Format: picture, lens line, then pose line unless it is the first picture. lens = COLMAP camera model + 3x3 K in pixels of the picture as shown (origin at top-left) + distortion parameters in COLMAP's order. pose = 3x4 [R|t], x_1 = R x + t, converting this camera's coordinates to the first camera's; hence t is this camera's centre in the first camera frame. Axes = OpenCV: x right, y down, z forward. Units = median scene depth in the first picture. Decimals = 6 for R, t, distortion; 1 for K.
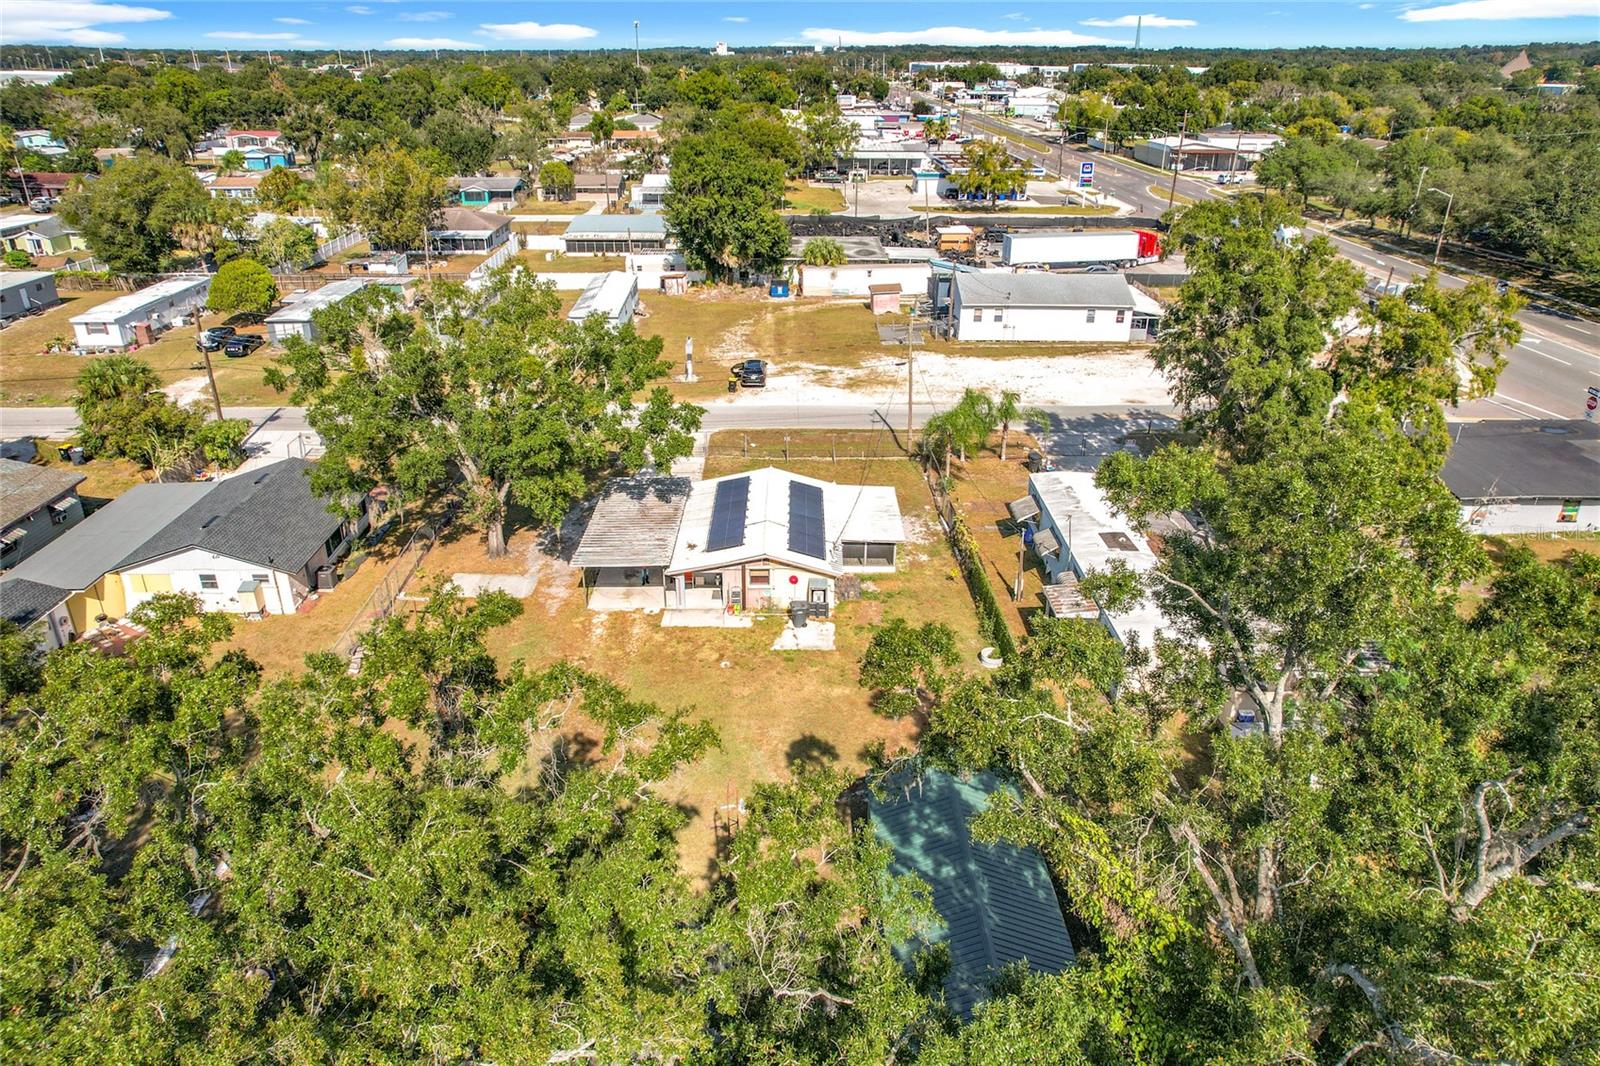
lens RADIAL K [[1008.0, 0, 785.6], [0, 1008.0, 516.4], [0, 0, 1]] dist [-0.028007, 0.010029]
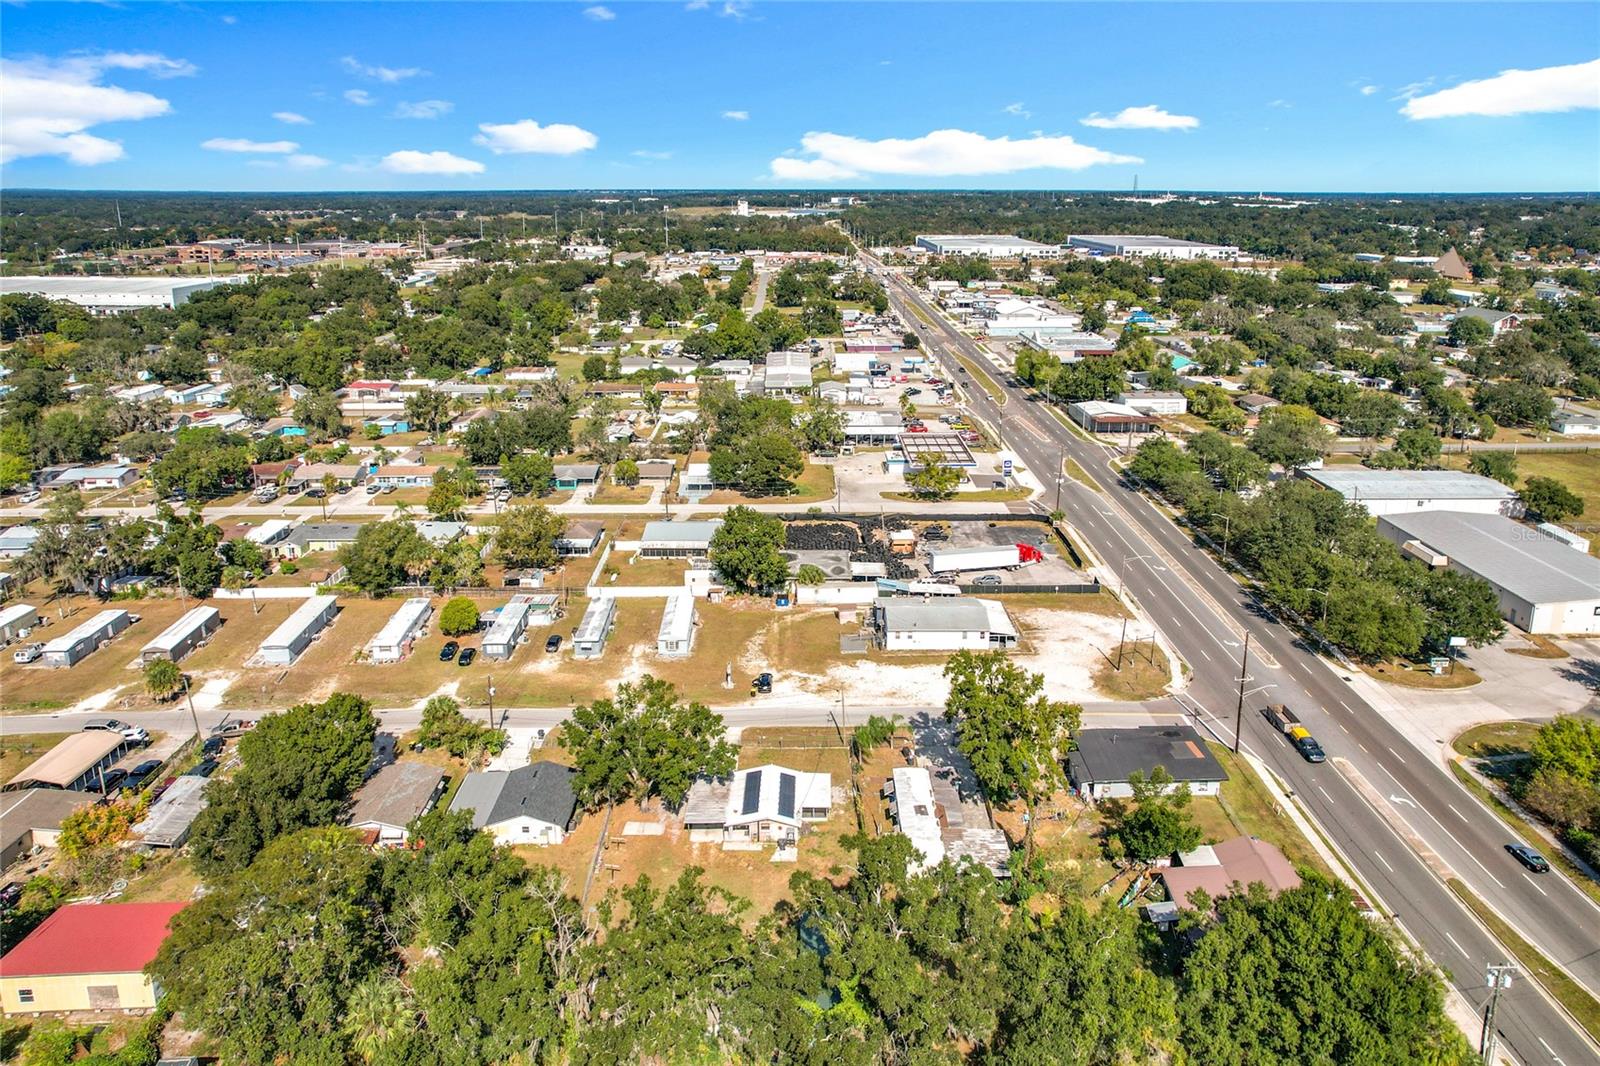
lens RADIAL K [[1008.0, 0, 804.9], [0, 1008.0, 517.5], [0, 0, 1]] dist [-0.028007, 0.010029]
pose [[0.999999, -0.001008, 0.001134, 0.036700], [0.001144, 0.991906, -0.126971, -0.204148], [-0.000997, 0.126972, 0.991906, -0.799031]]
